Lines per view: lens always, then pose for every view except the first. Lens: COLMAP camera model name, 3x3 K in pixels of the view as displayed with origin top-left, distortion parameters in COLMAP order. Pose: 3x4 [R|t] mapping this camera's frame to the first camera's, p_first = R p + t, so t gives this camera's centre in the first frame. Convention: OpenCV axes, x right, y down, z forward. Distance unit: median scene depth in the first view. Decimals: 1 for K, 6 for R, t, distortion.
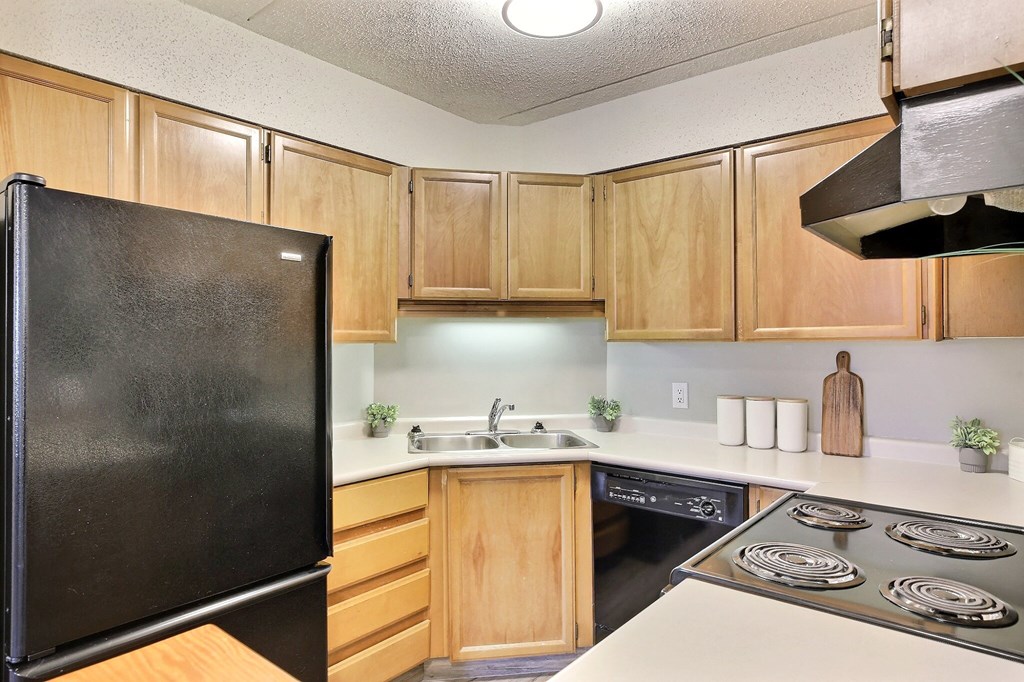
lens RADIAL K [[599.5, 0, 512.0], [0, 599.5, 341.0], [0, 0, 1]] dist [-0.019532, -0.000351]
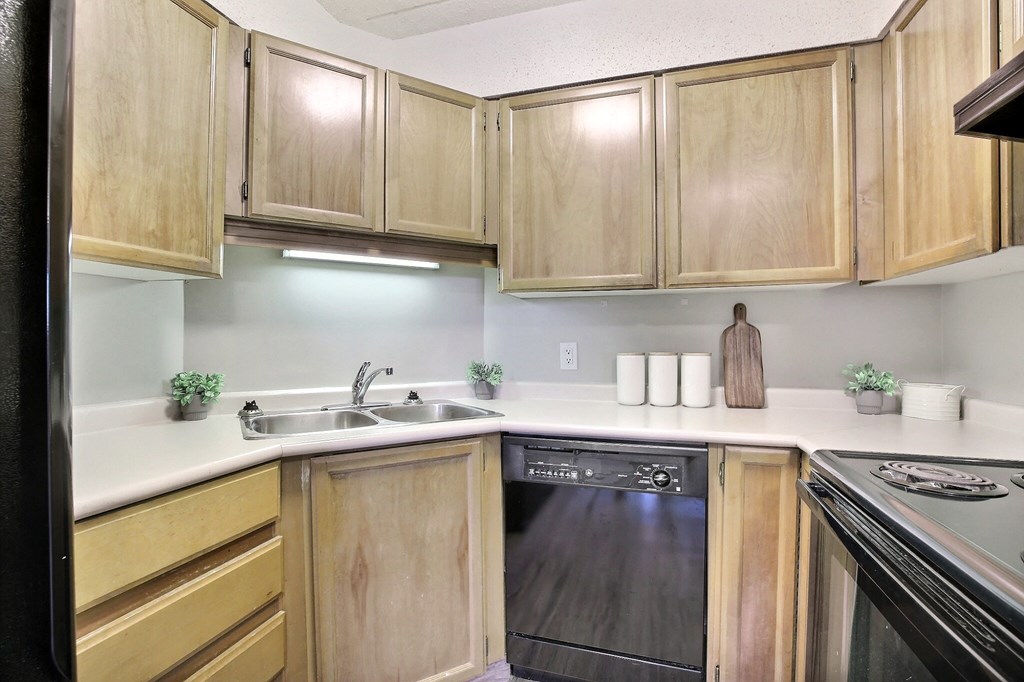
lens RADIAL K [[467.6, 0, 511.1], [0, 467.6, 342.6], [0, 0, 1]] dist [-0.051251, 0.015107]
pose [[0.925306, -0.000936, 0.379220, -0.090860], [-0.000987, 0.999988, 0.004876, 0.076500], [-0.379220, -0.004886, 0.925294, 0.413155]]
